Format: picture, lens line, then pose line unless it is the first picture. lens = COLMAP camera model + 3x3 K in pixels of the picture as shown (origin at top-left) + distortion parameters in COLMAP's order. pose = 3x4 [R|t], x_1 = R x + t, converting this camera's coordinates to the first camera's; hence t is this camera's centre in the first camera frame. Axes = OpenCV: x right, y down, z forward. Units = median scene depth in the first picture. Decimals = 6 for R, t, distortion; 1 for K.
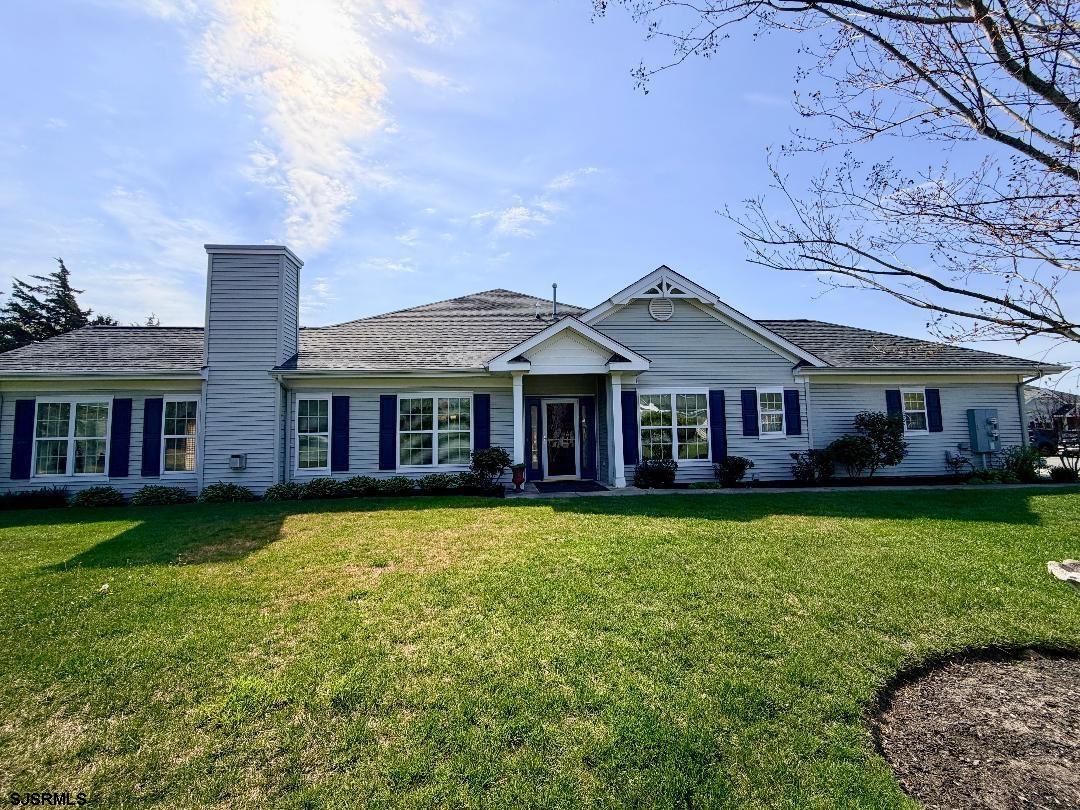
lens RADIAL K [[459.4, 0, 553.9], [0, 459.4, 399.1], [0, 0, 1]] dist [-0.008230, 0.002134]
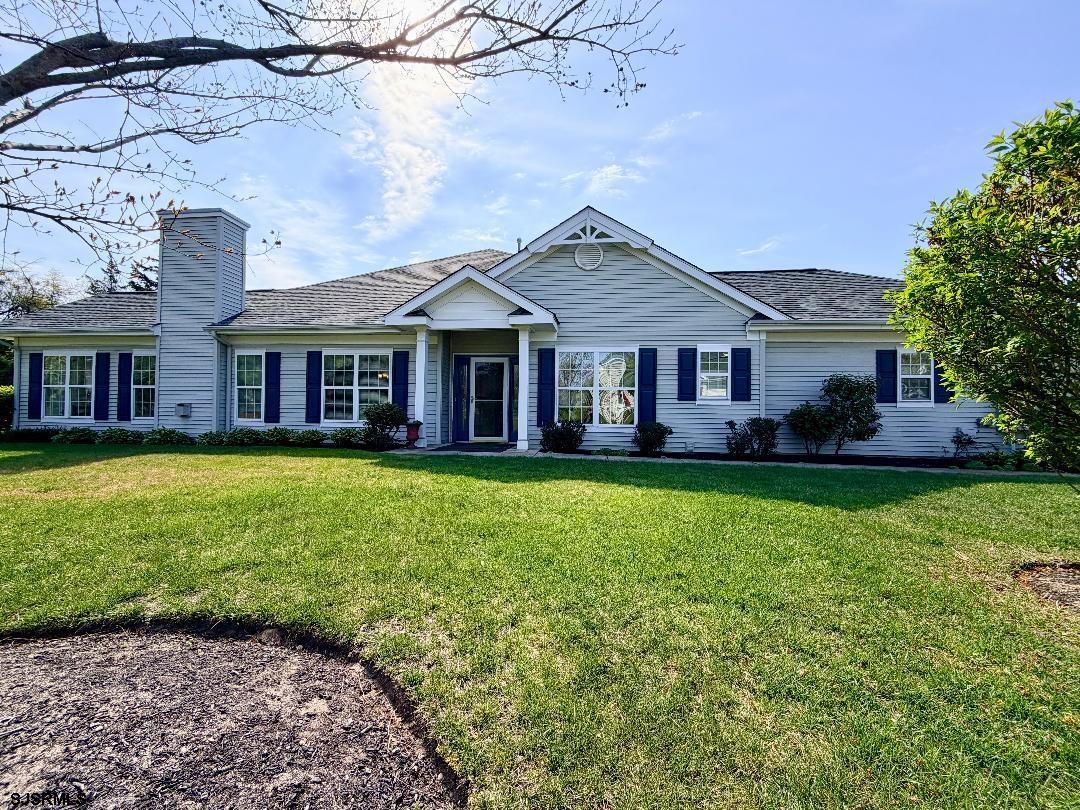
lens RADIAL K [[481.4, 0, 542.9], [0, 481.4, 411.4], [0, 0, 1]] dist [-0.004197, -0.000994]
pose [[0.977848, 0.029784, -0.207185, 0.361135], [-0.014040, 0.996928, 0.077049, 0.034670], [0.208843, -0.072434, 0.975263, 0.044893]]
